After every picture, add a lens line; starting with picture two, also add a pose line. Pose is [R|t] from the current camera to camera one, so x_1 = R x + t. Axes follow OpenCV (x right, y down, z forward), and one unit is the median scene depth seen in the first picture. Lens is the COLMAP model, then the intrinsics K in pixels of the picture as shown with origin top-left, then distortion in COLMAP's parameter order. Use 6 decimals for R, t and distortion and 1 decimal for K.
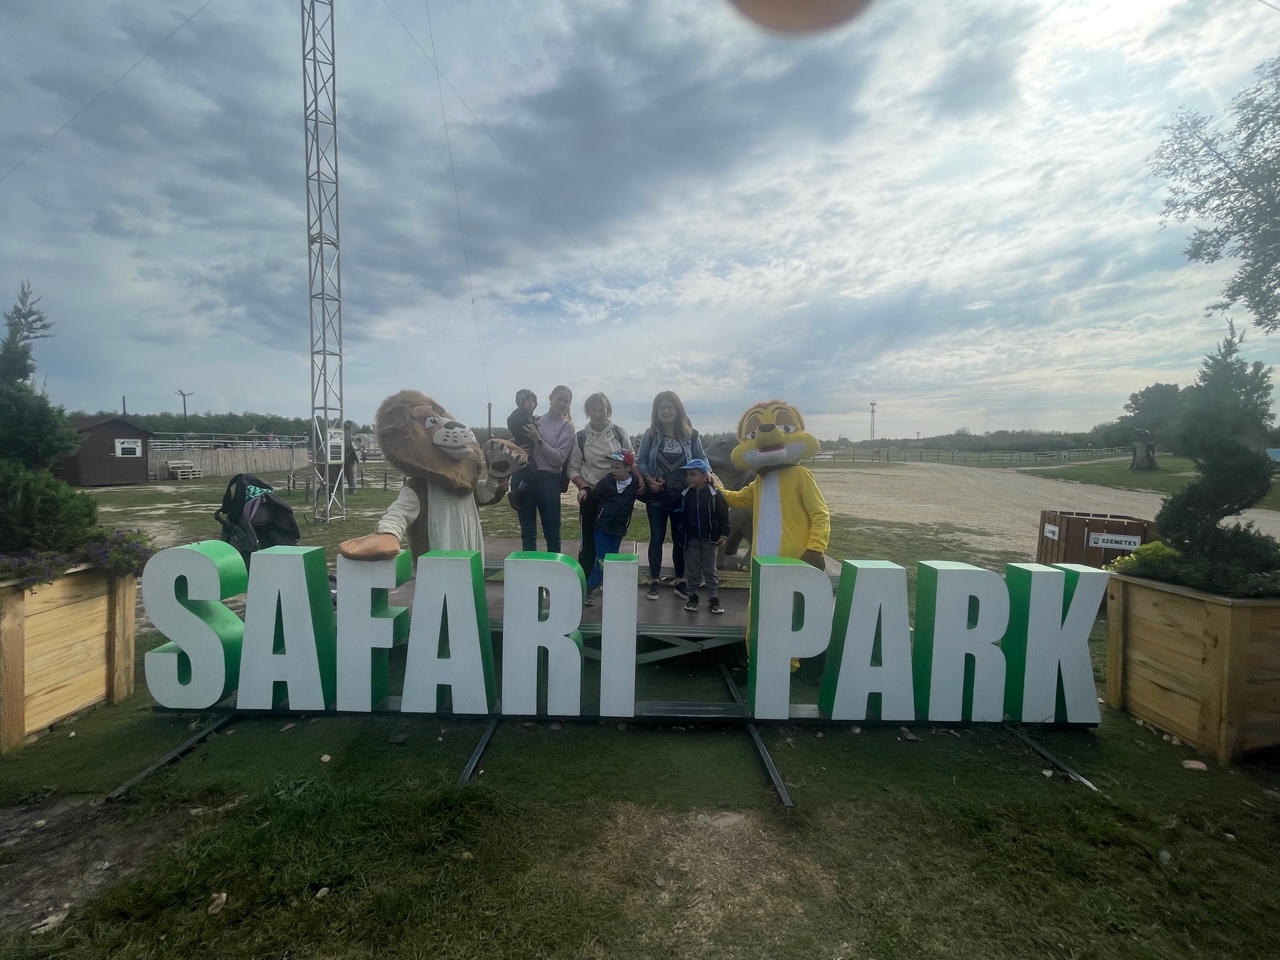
lens RADIAL K [[511.8, 0, 641.2], [0, 511.8, 473.4], [0, 0, 1]] dist [-0.002021, -0.000057]
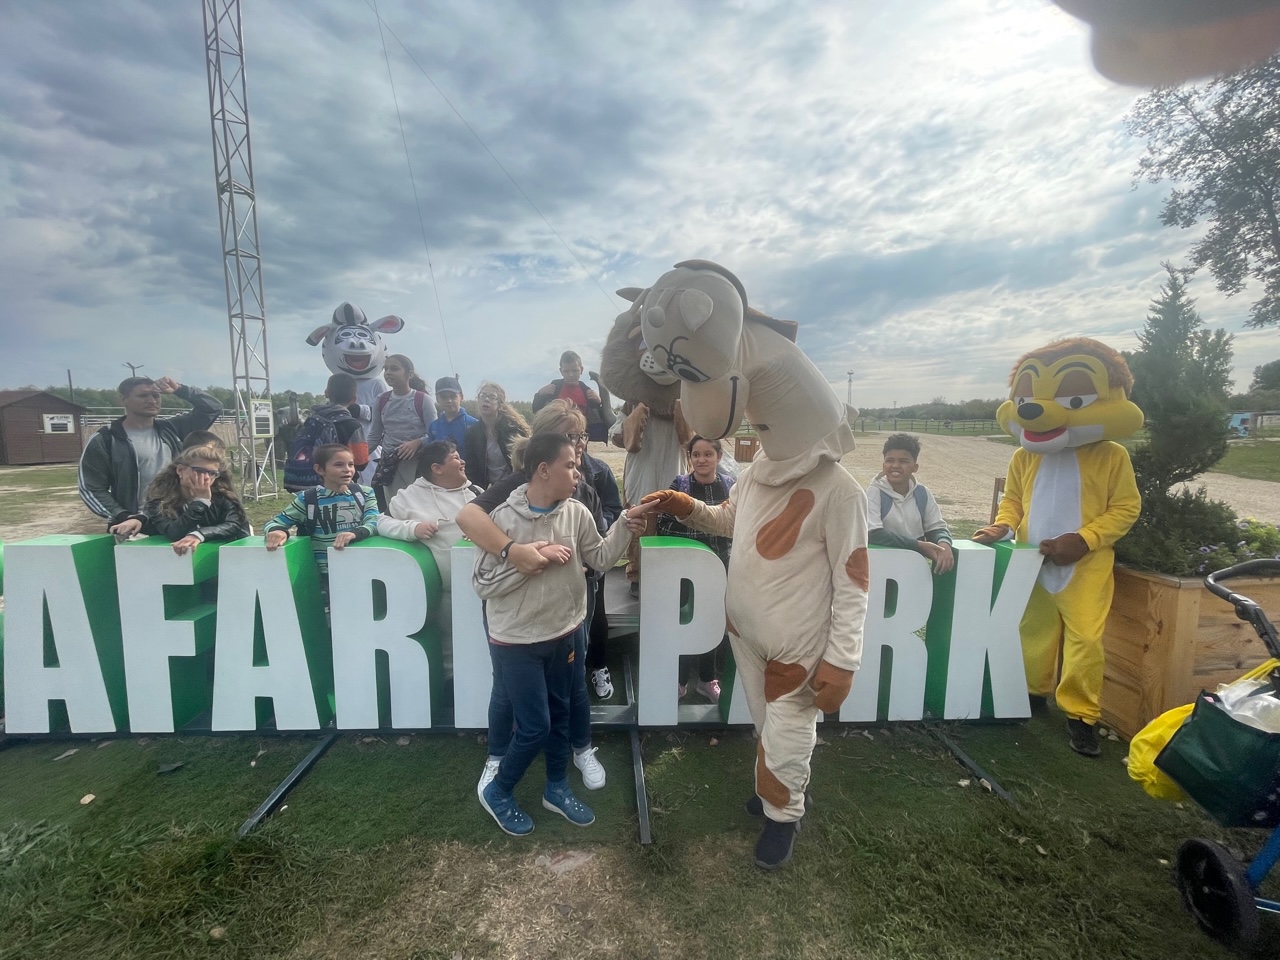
lens RADIAL K [[511.8, 0, 641.2], [0, 511.8, 473.4], [0, 0, 1]] dist [-0.002021, -0.000057]
pose [[0.999275, -0.013002, 0.035785, 0.199293], [0.011030, 0.998438, 0.054768, 0.010613], [-0.036441, -0.054334, 0.997858, 0.165338]]
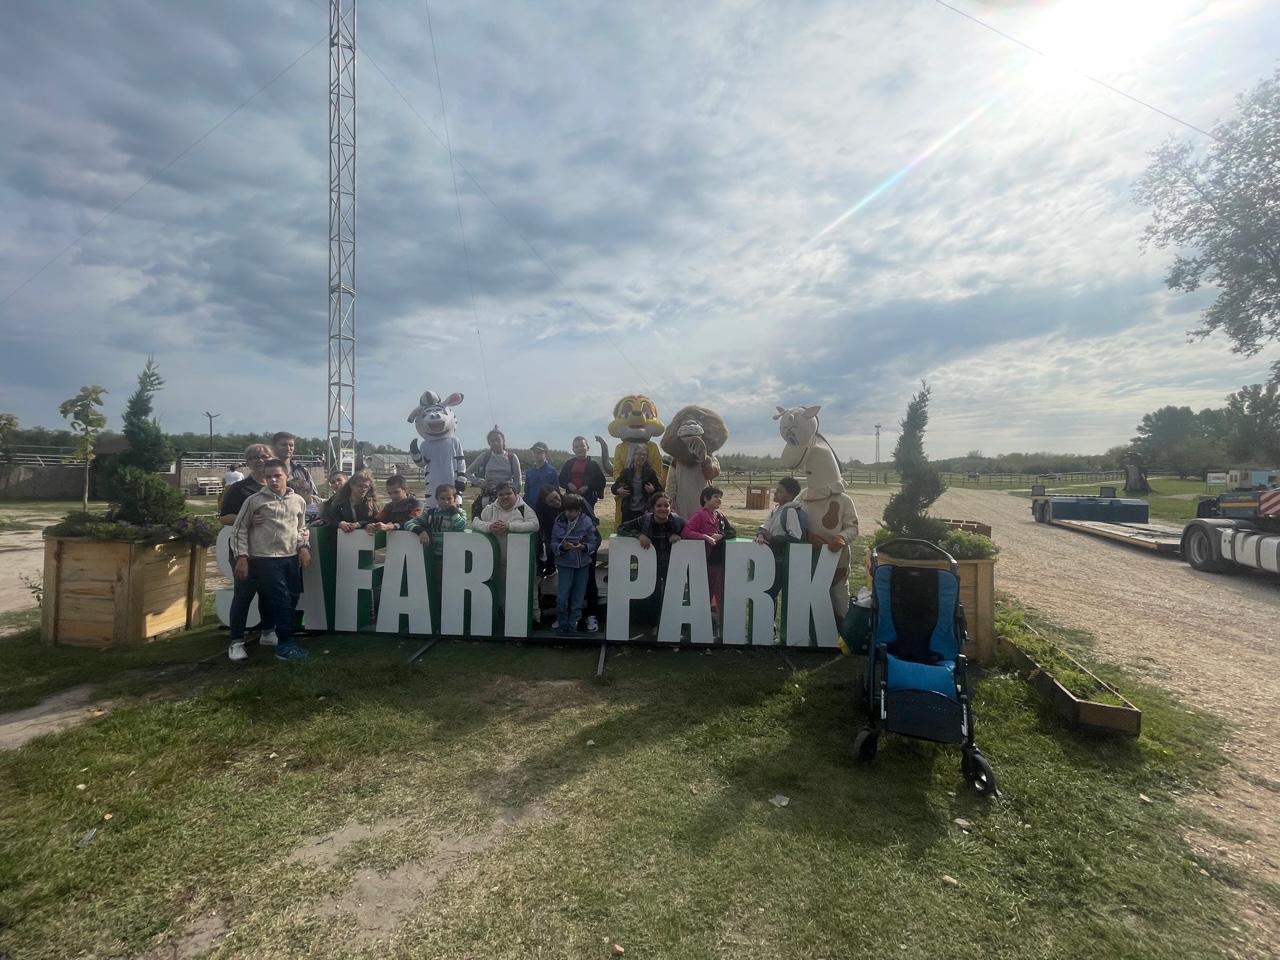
lens RADIAL K [[513.0, 0, 637.3], [0, 513.0, 473.8], [0, 0, 1]] dist [-0.002222, -0.000154]
pose [[0.999572, 0.004545, -0.028916, 0.352146], [-0.005719, 0.999158, -0.040636, 0.048635], [0.028707, 0.040784, 0.998755, -0.528403]]
